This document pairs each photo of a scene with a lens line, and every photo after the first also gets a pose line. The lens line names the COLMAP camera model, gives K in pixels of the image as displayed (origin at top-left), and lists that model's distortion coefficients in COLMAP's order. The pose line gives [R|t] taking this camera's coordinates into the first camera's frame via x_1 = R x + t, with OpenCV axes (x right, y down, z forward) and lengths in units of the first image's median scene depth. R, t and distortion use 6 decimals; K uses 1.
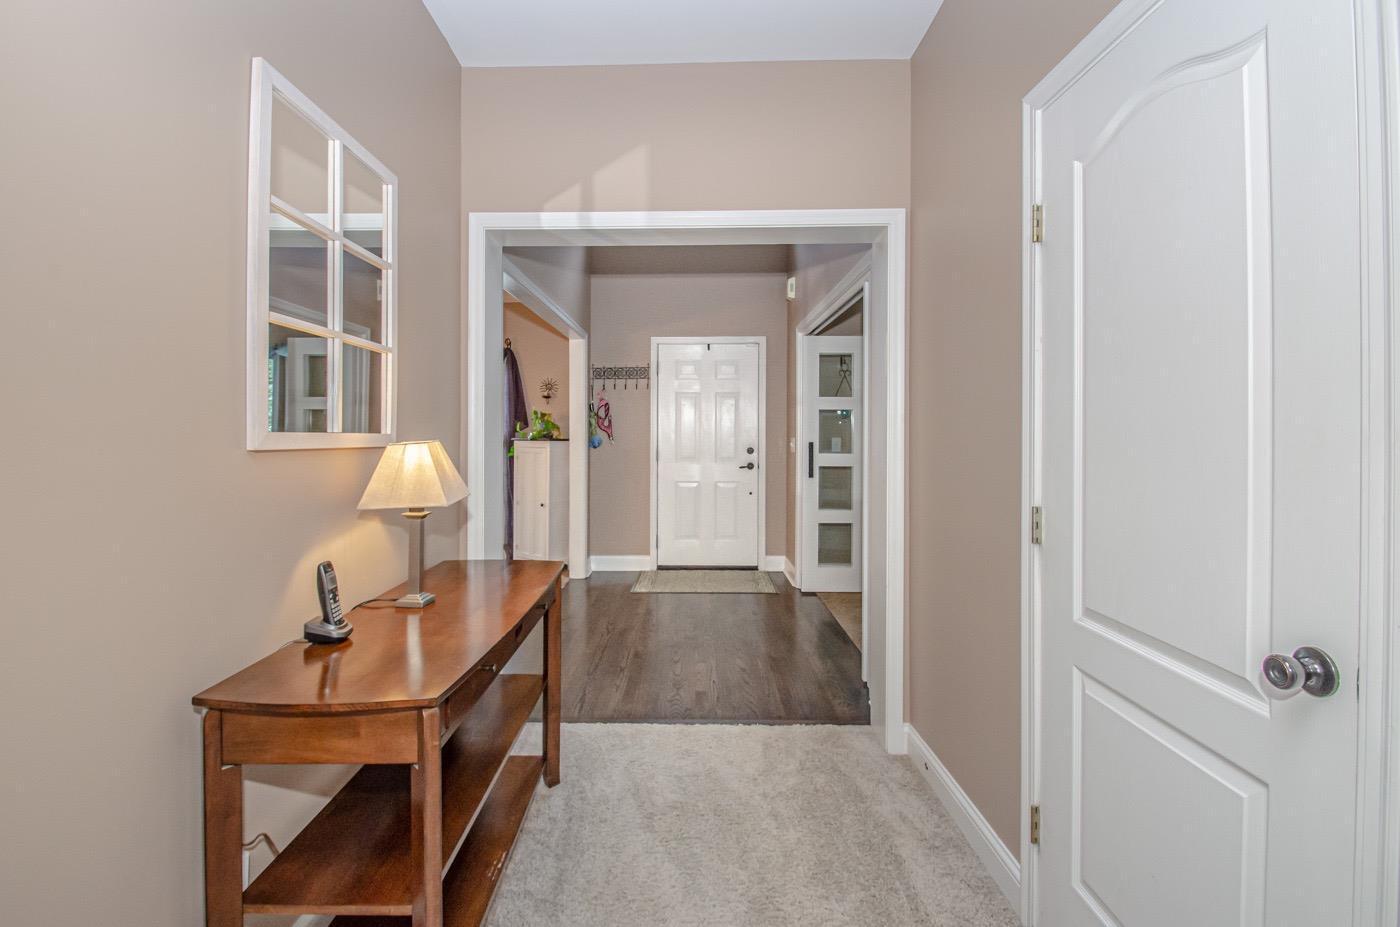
lens RADIAL K [[627.7, 0, 691.7], [0, 627.7, 452.6], [0, 0, 1]] dist [-0.003128, -0.000337]
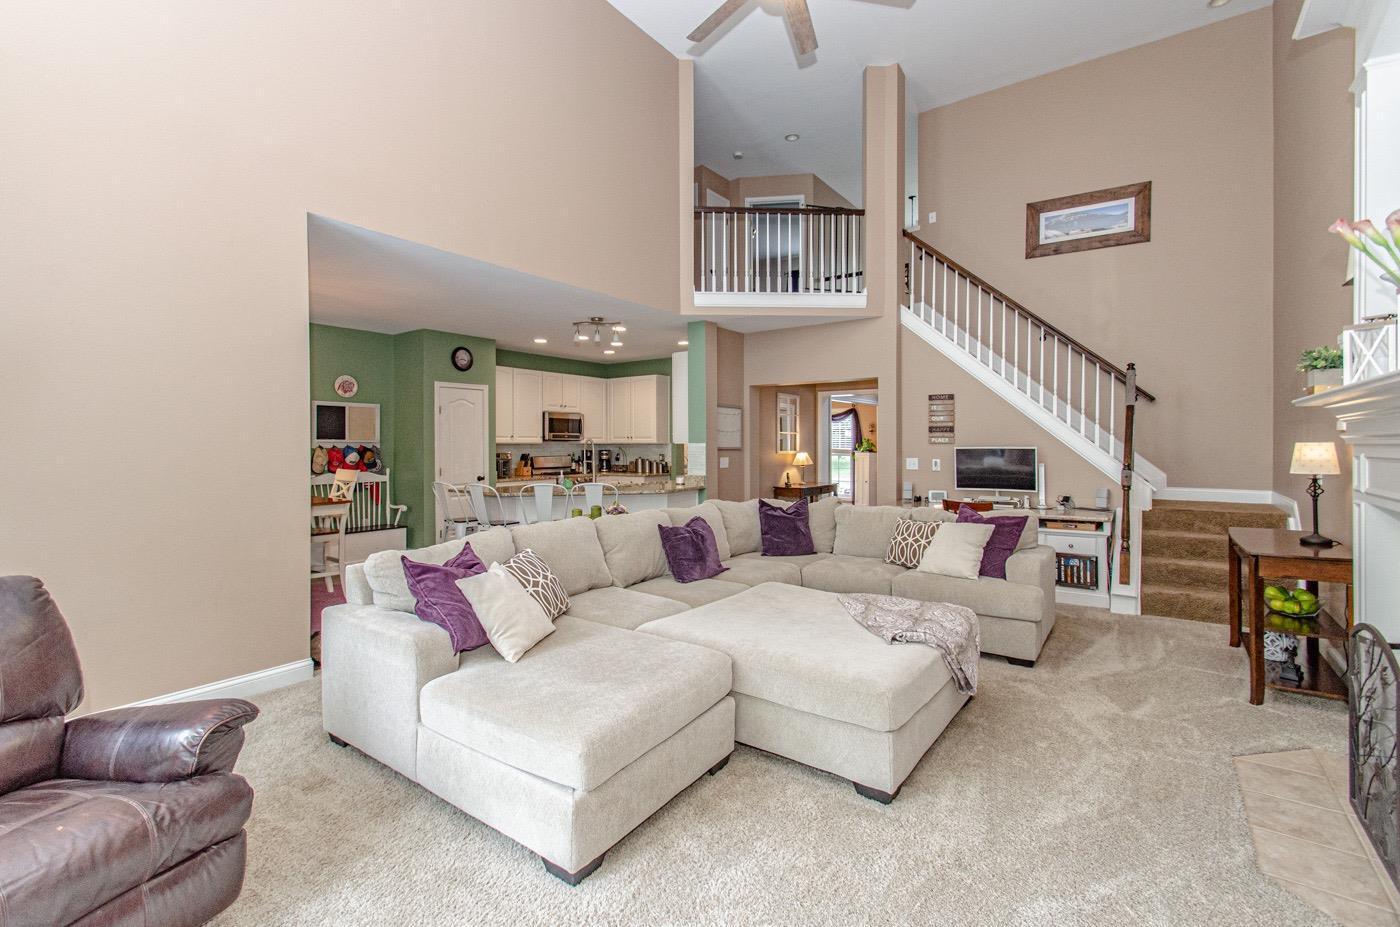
lens RADIAL K [[627.7, 0, 691.7], [0, 627.7, 452.6], [0, 0, 1]] dist [-0.003128, -0.000337]
pose [[0.804963, 0.007980, -0.593271, 0.564651], [-0.016911, 0.999812, -0.009497, 0.013503], [0.593084, 0.017677, 0.804946, -1.107255]]
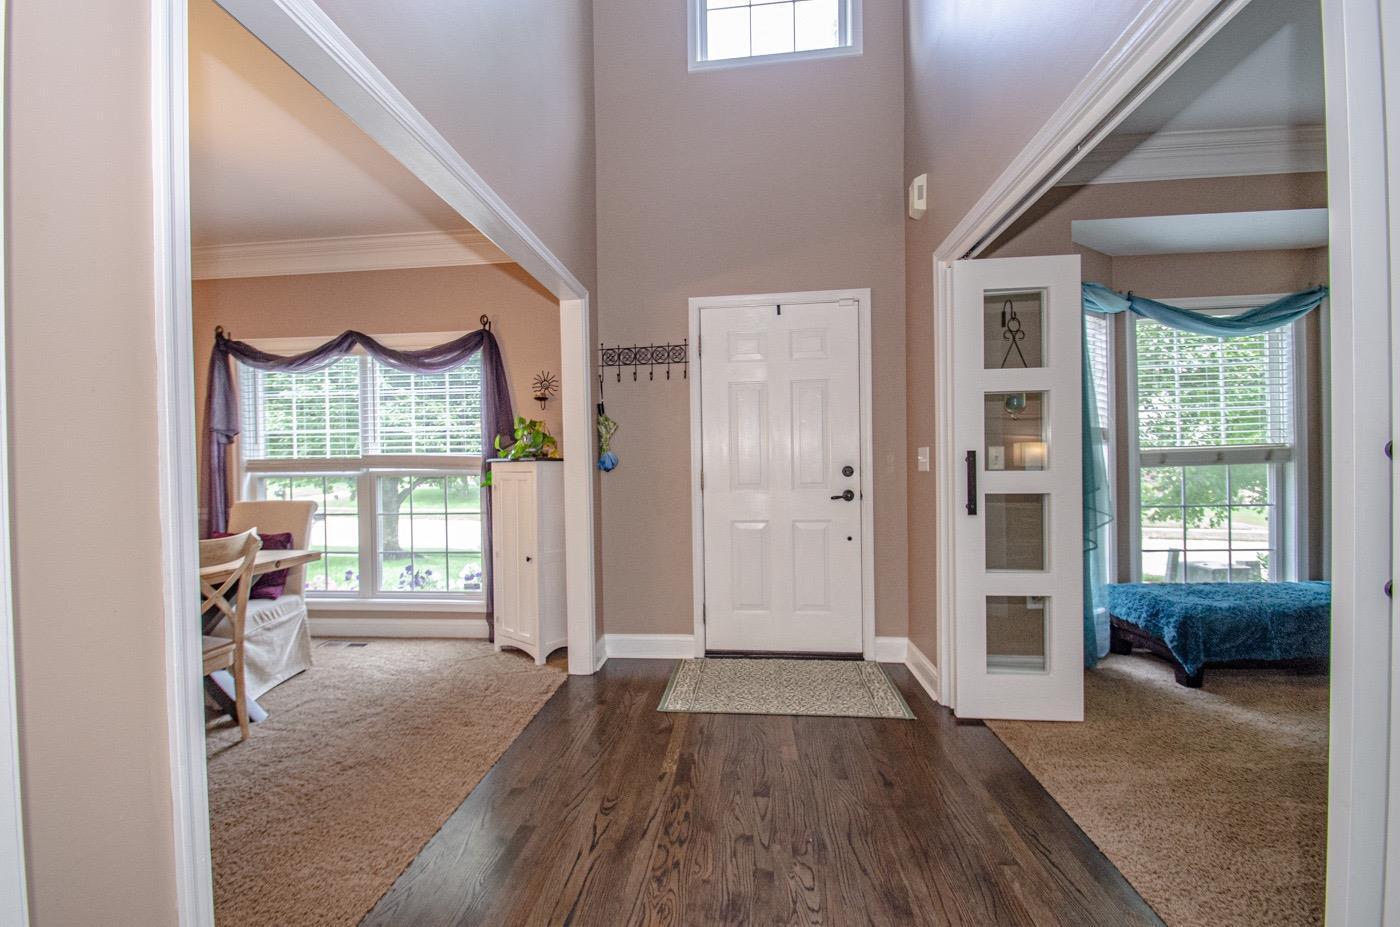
lens RADIAL K [[627.7, 0, 691.7], [0, 627.7, 452.6], [0, 0, 1]] dist [-0.003128, -0.000337]
pose [[0.995383, -0.019248, -0.094037, -0.003663], [0.014629, 0.998664, -0.049564, 0.007439], [0.094866, 0.047959, 0.994334, 0.358848]]
